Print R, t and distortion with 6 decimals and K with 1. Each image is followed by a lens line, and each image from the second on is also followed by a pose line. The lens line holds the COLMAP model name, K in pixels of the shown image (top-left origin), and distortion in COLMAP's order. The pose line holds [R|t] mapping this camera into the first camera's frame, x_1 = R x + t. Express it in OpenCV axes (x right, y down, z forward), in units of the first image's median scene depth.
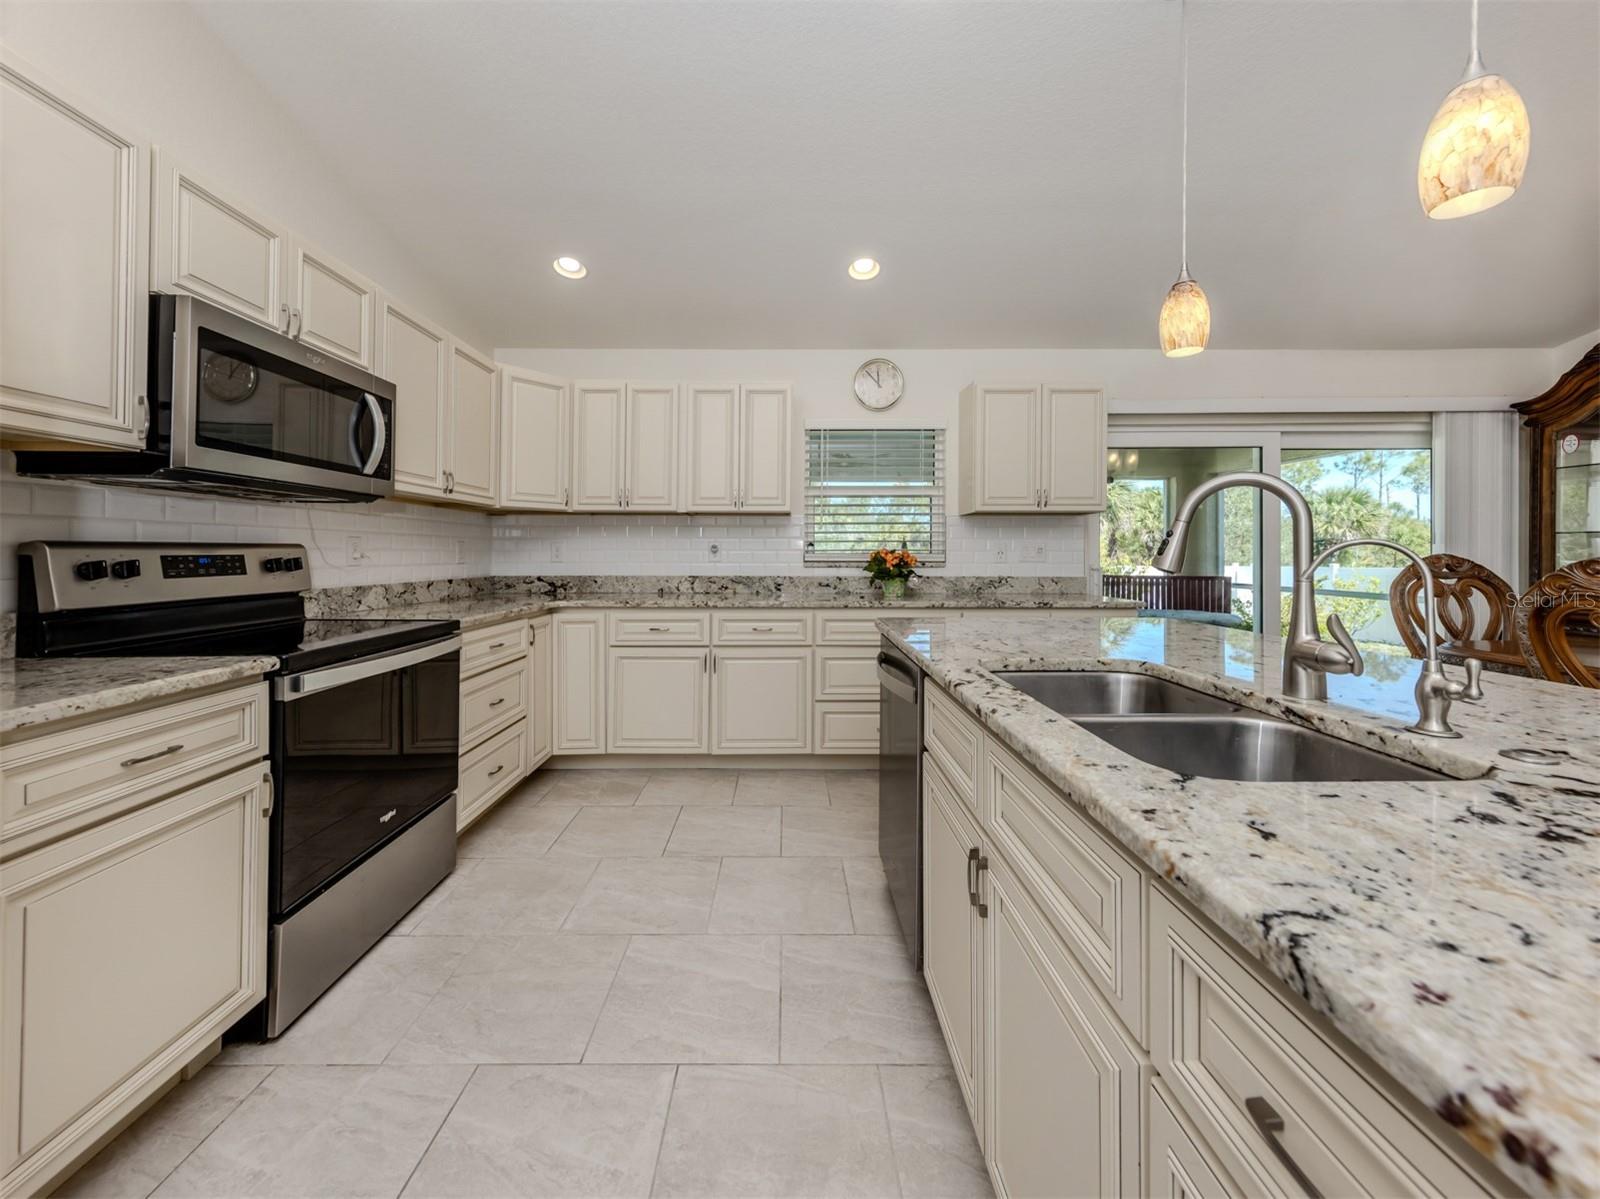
lens RADIAL K [[594.9, 0, 787.4], [0, 594.9, 558.4], [0, 0, 1]] dist [0.004405, -0.000511]
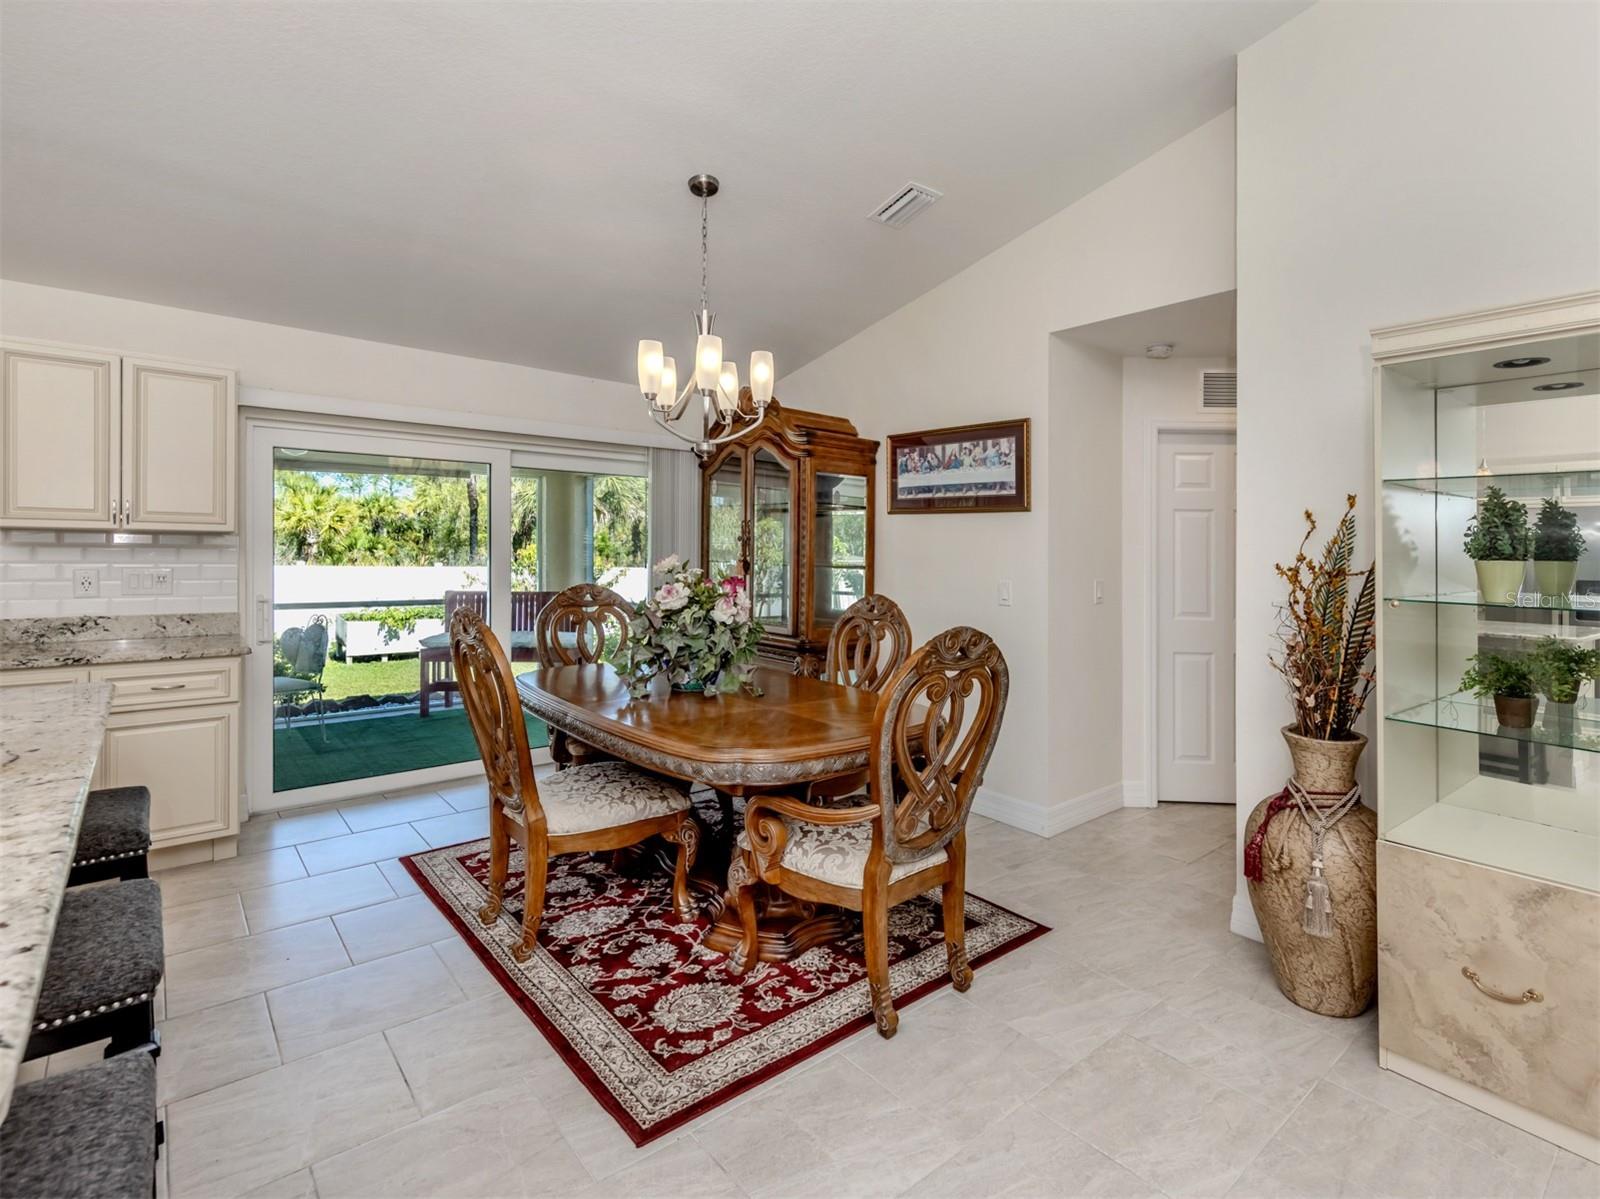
lens RADIAL K [[784.0, 0, 876.0], [0, 784.0, 569.7], [0, 0, 1]] dist [-0.010781, 0.002453]
pose [[0.736845, -0.007028, 0.676025, 0.497299], [-0.008541, 0.999769, 0.019704, -0.060409], [-0.676008, -0.020293, 0.736615, -0.360206]]
